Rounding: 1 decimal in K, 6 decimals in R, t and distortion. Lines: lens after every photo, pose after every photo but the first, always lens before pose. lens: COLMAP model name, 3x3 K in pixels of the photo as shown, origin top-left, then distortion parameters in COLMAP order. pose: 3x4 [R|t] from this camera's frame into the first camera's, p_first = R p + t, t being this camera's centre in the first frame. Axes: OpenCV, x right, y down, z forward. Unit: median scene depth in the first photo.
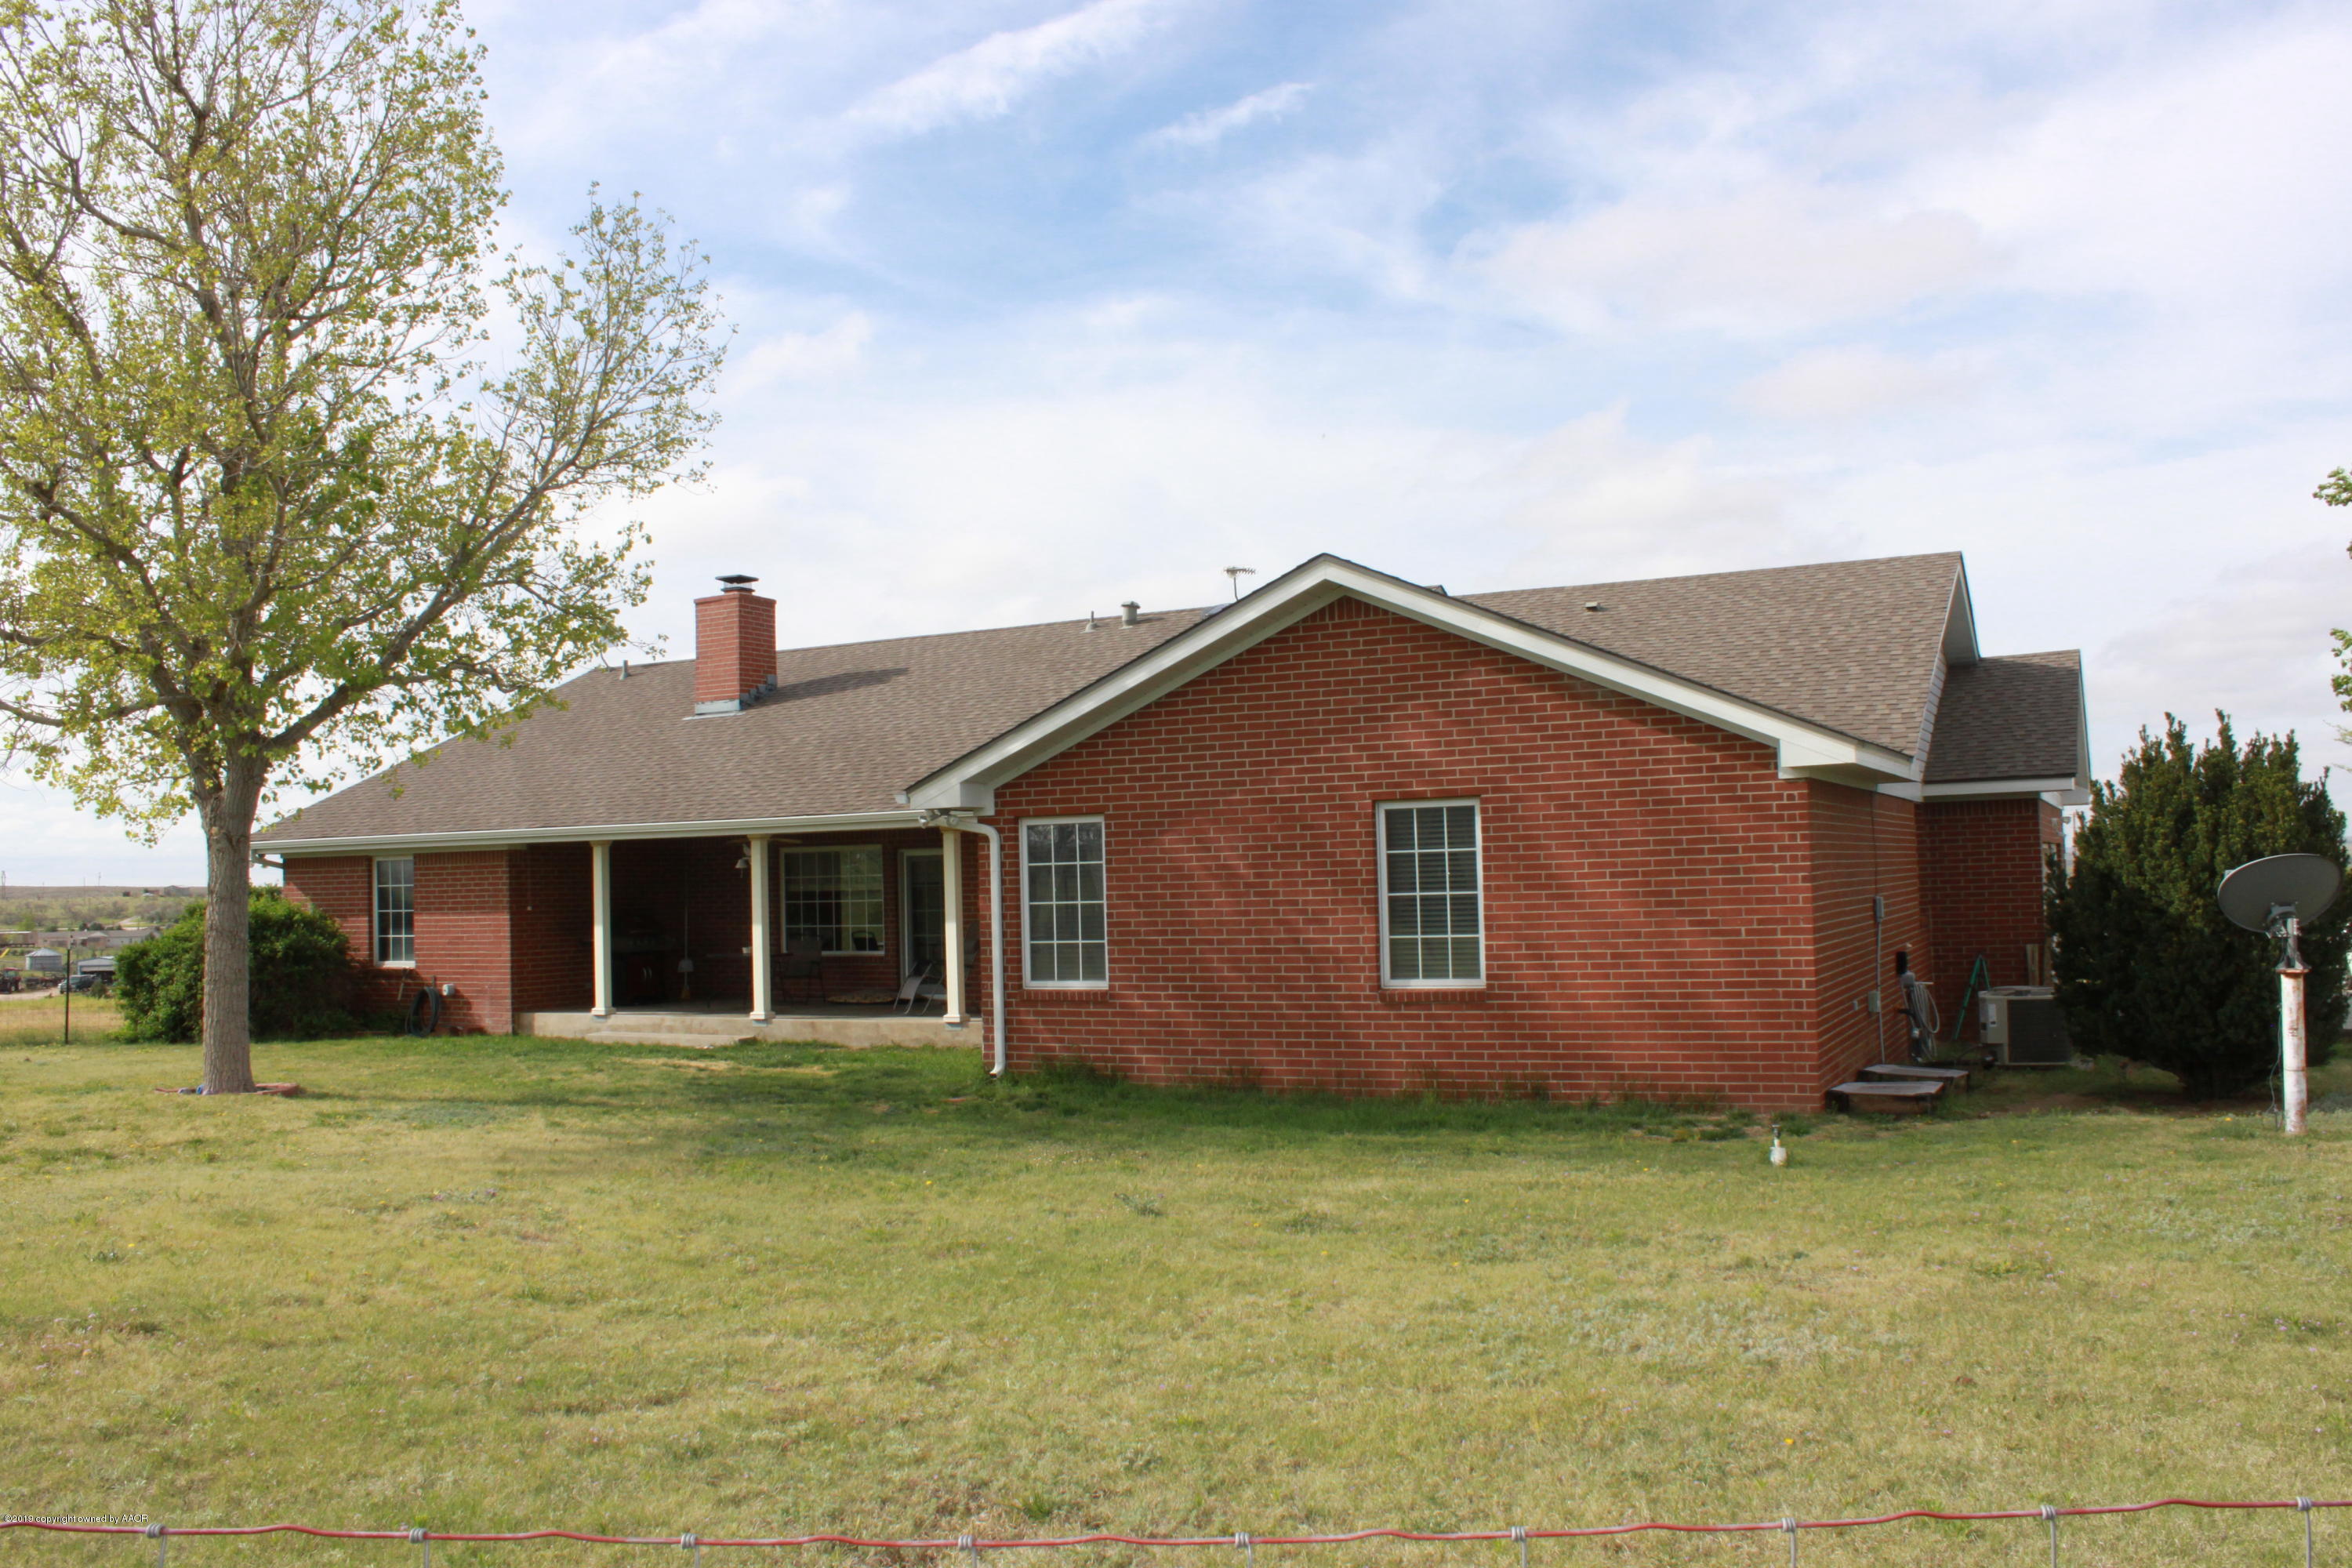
lens RADIAL K [[1958.0, 0, 1178.3], [0, 1958.0, 751.1], [0, 0, 1]] dist [-0.168038, 0.143689]
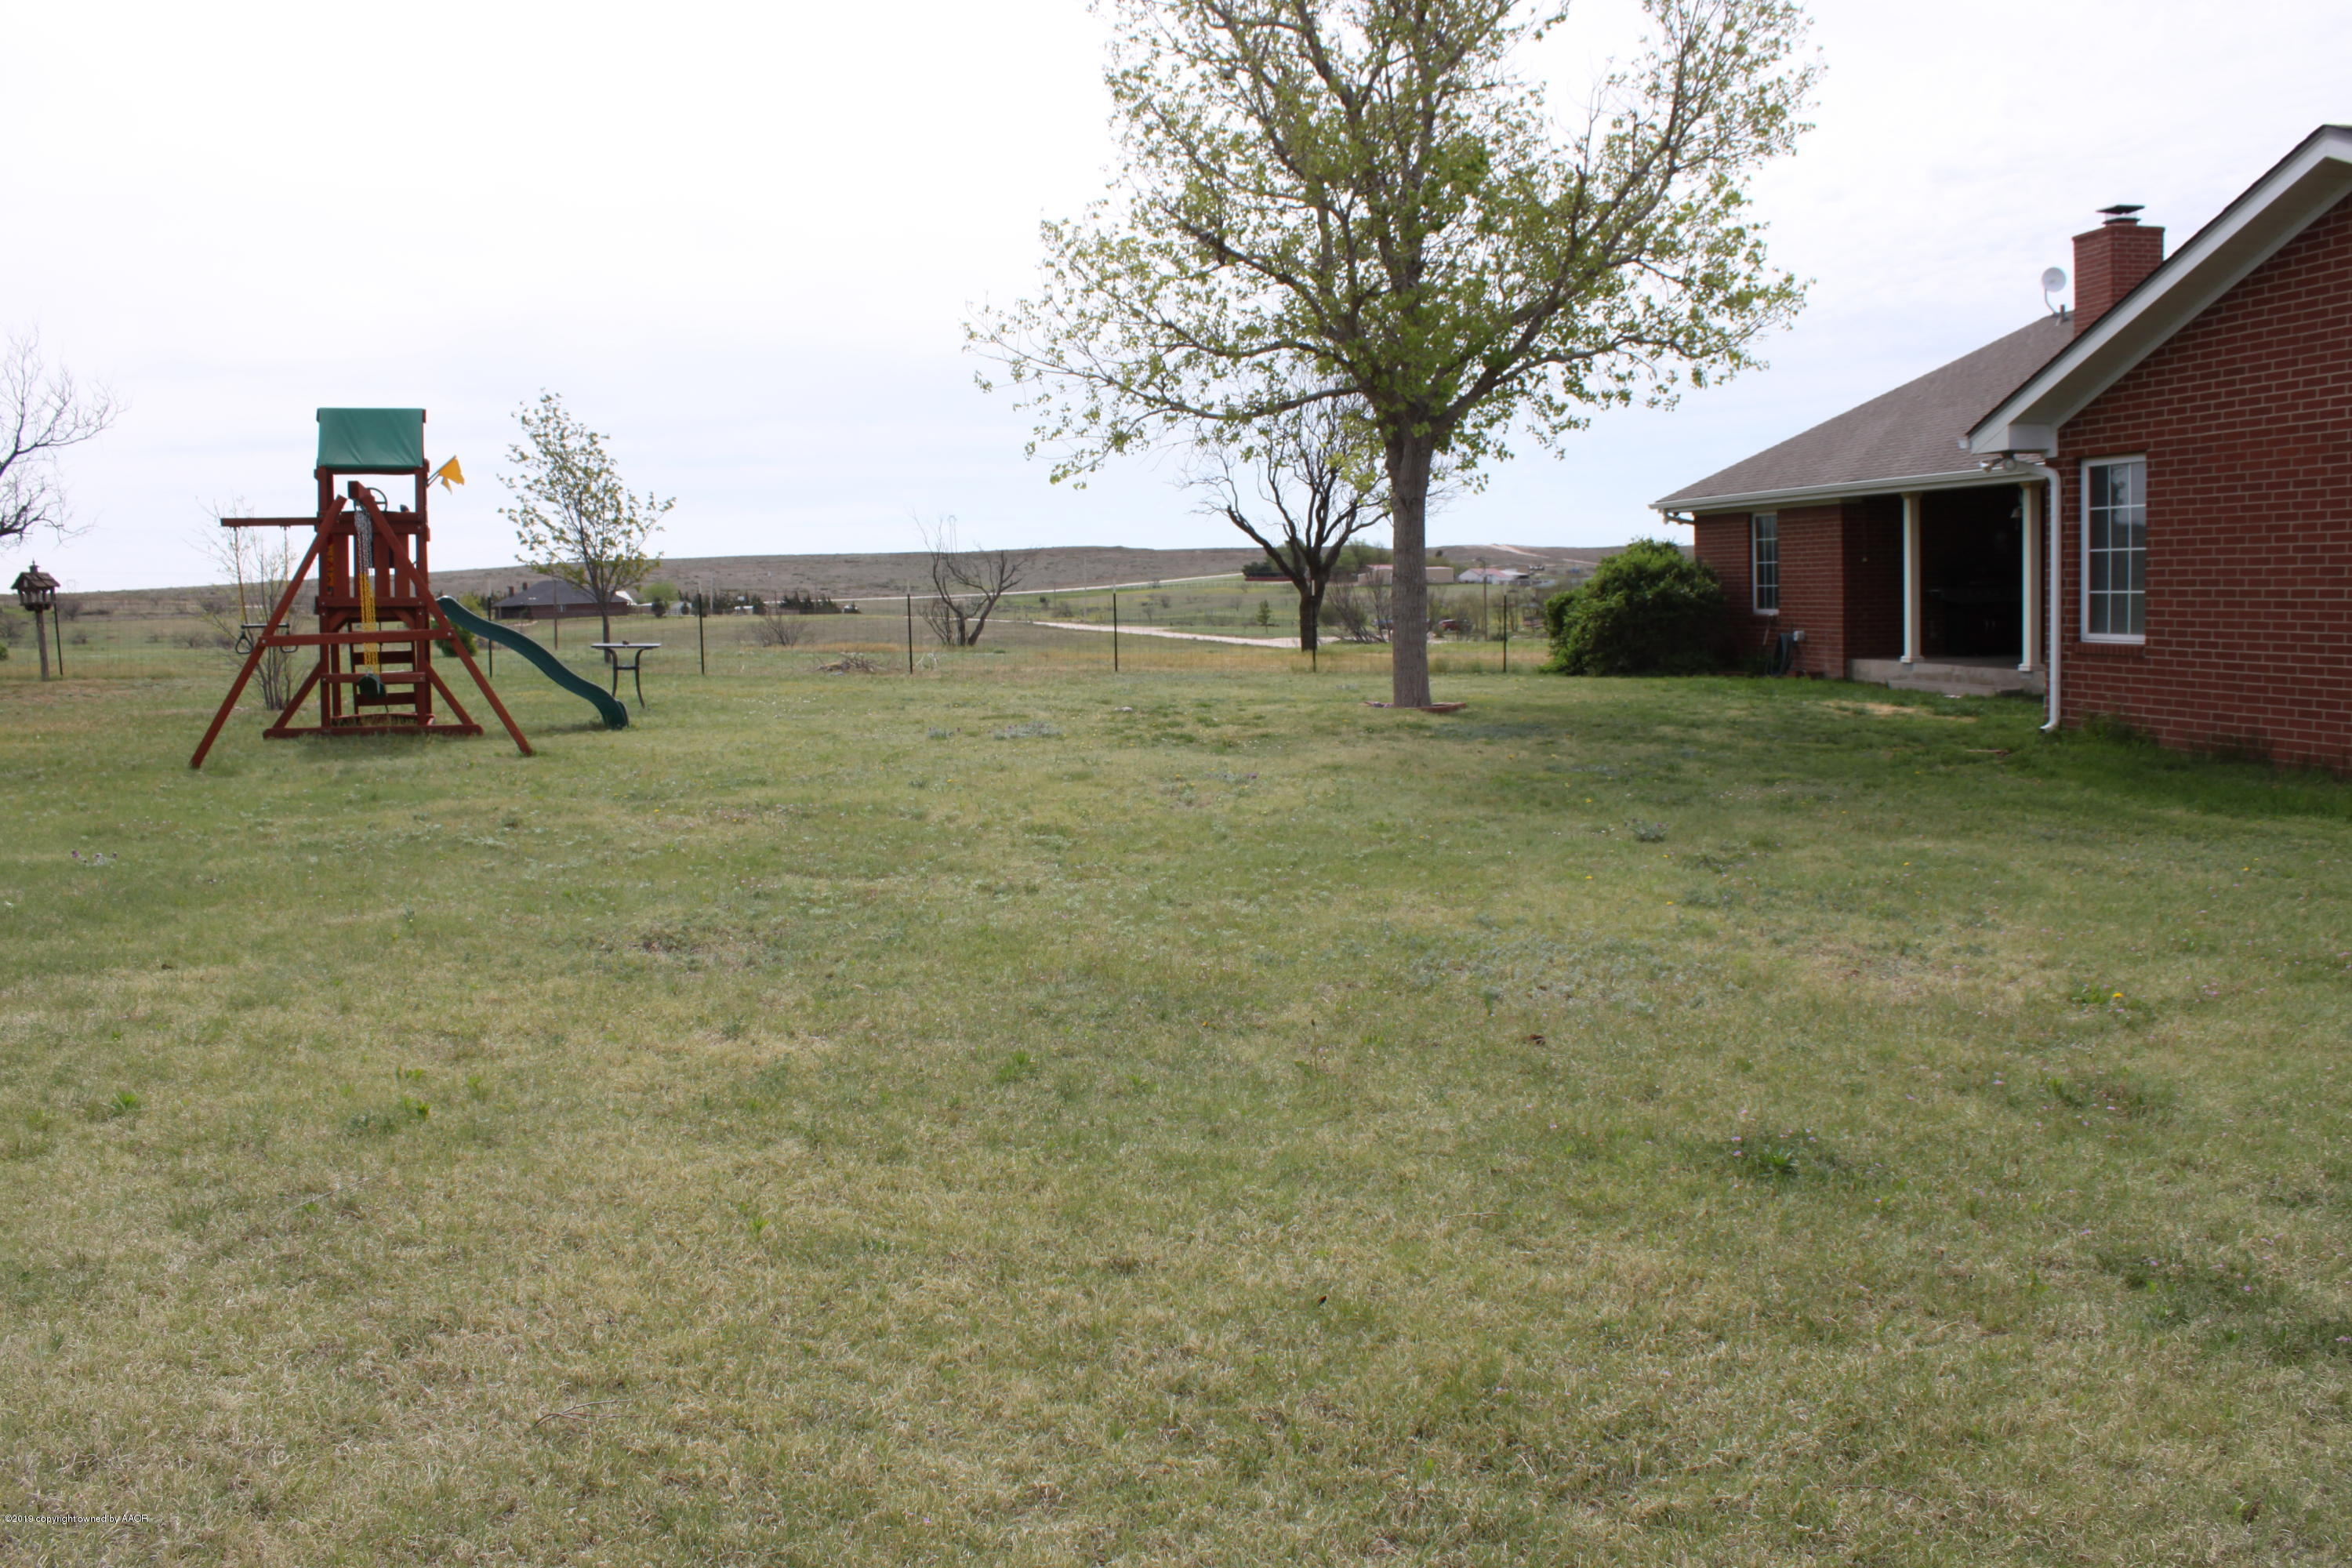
lens RADIAL K [[1958.0, 0, 1178.3], [0, 1958.0, 751.1], [0, 0, 1]] dist [-0.168038, 0.143689]
pose [[0.615940, 0.074063, -0.784304, 0.281473], [0.066898, 0.987058, 0.145746, 0.008549], [0.784948, -0.142239, 0.603013, 0.073169]]
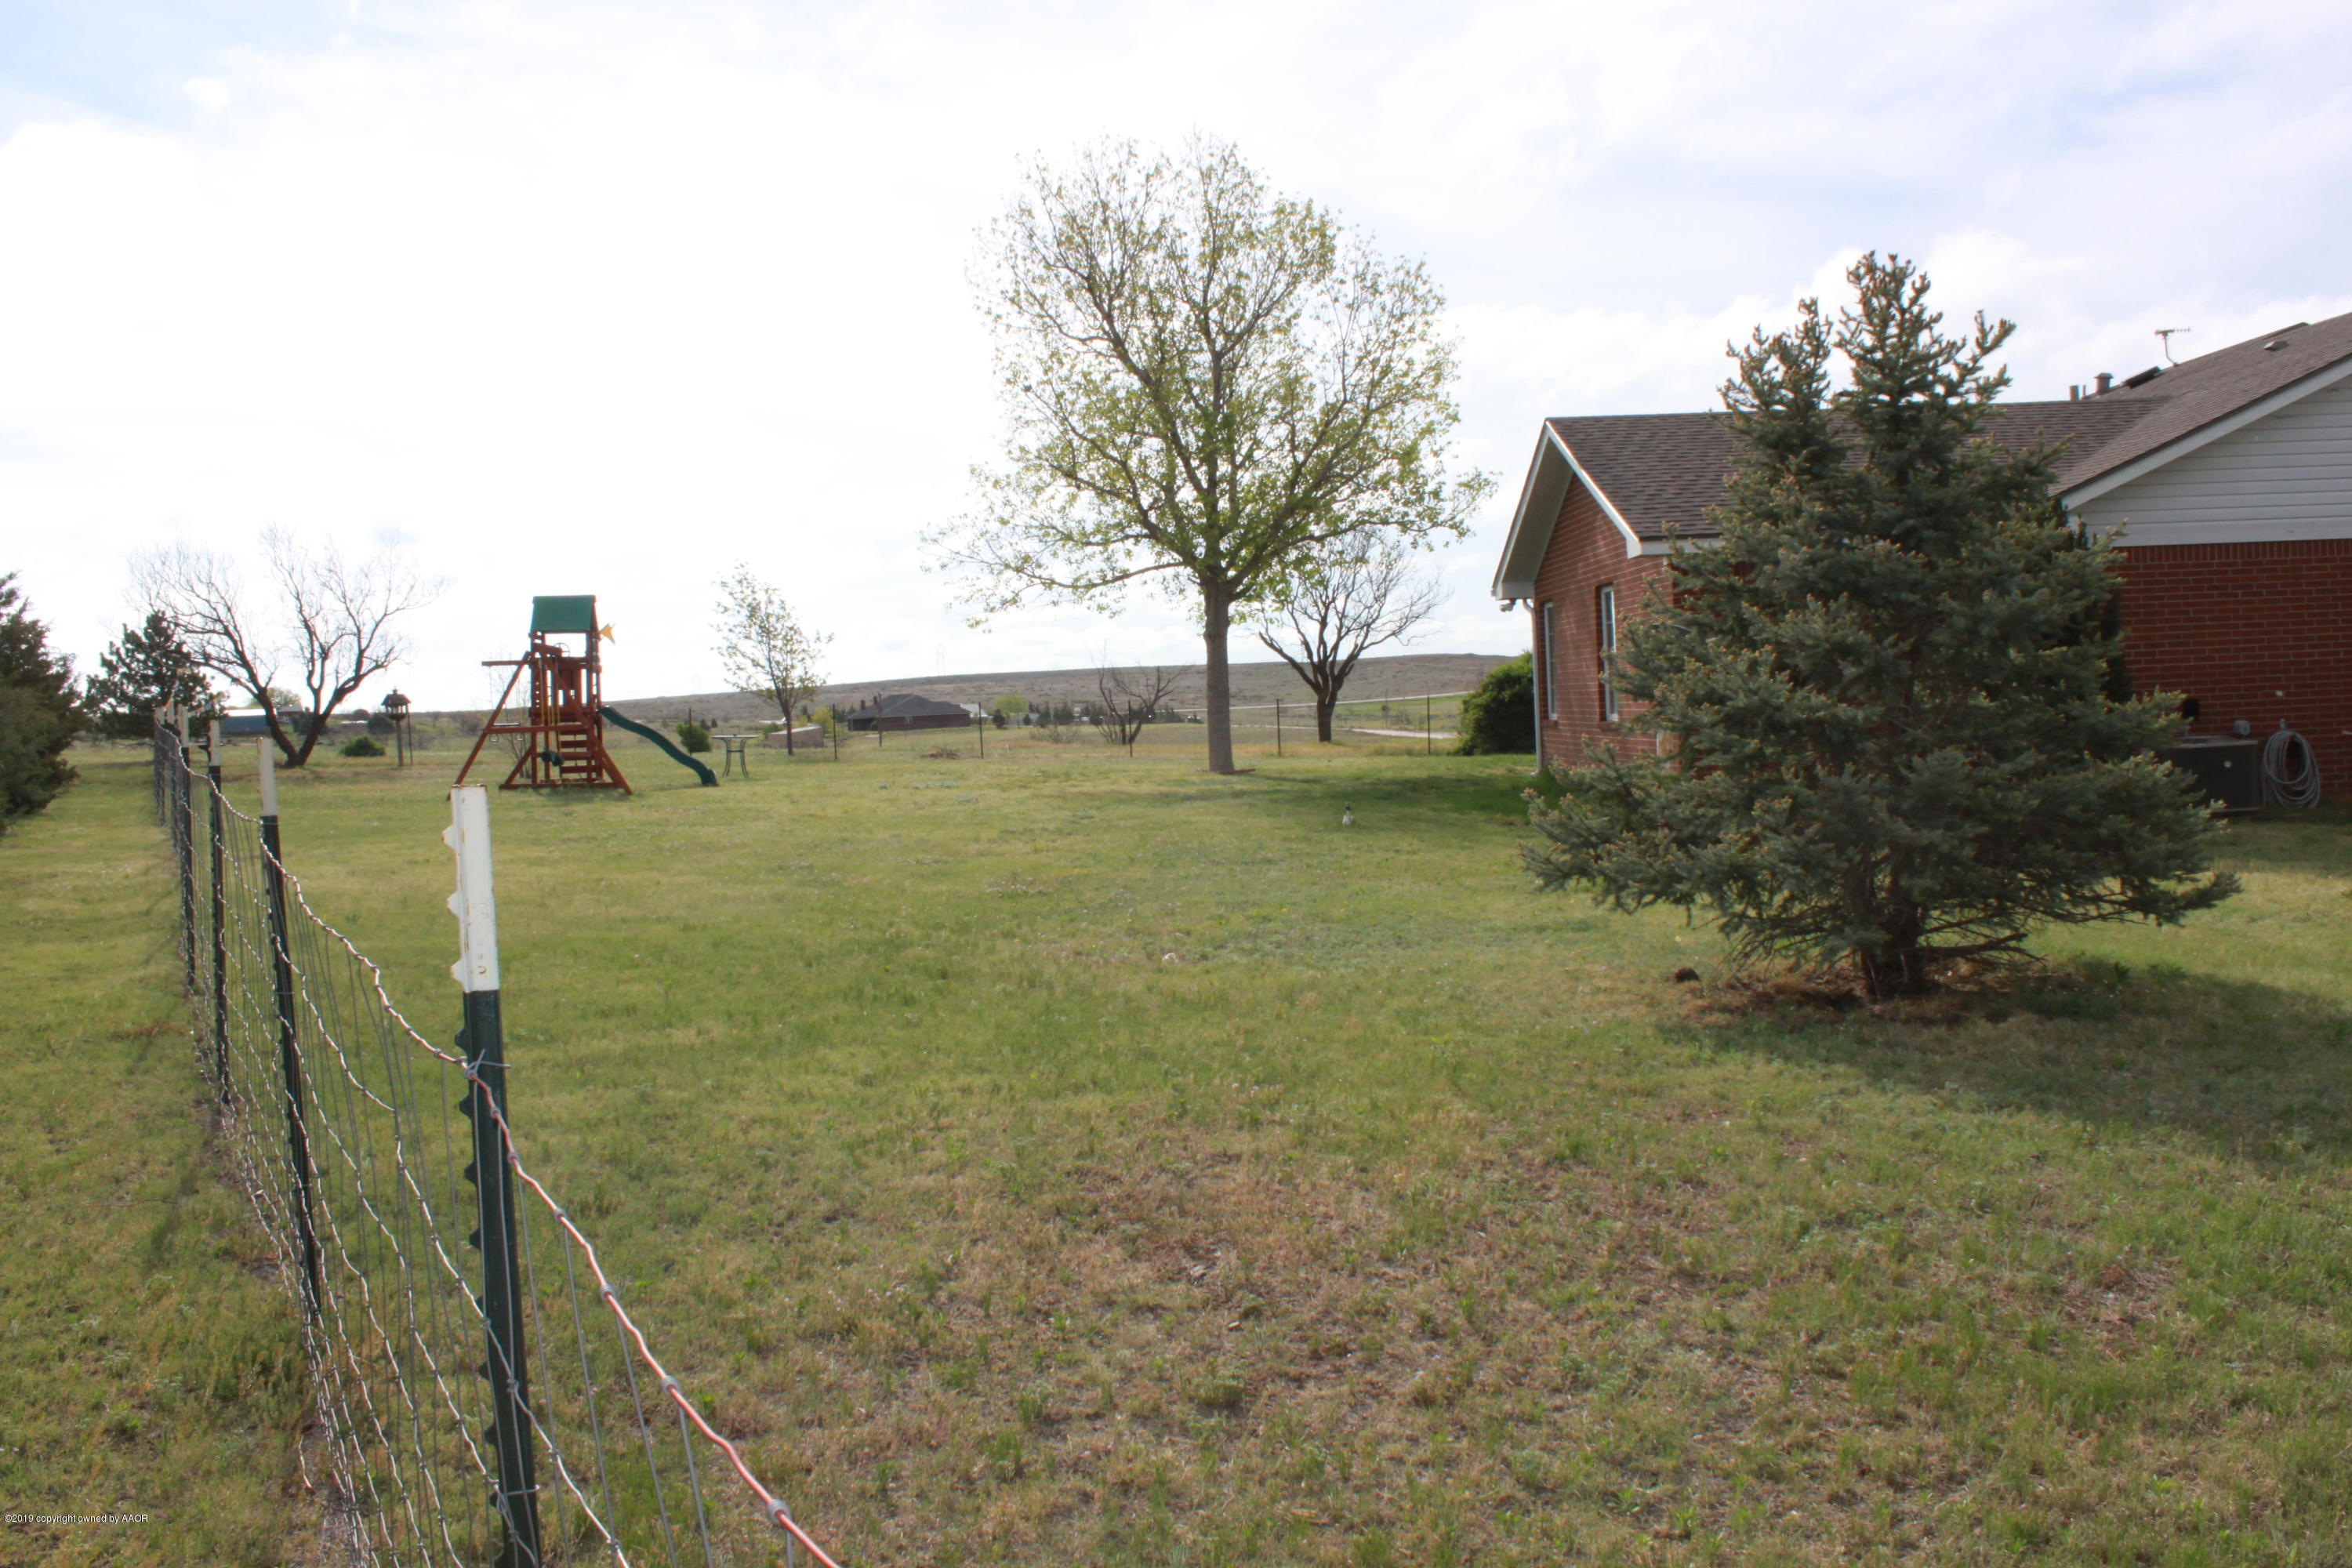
lens RADIAL K [[1958.0, 0, 1178.3], [0, 1958.0, 751.1], [0, 0, 1]] dist [-0.168038, 0.143689]
pose [[0.459769, 0.023609, -0.887724, 0.822364], [0.094528, 0.992666, 0.075357, 0.007901], [0.882993, -0.118562, 0.454166, 0.063206]]
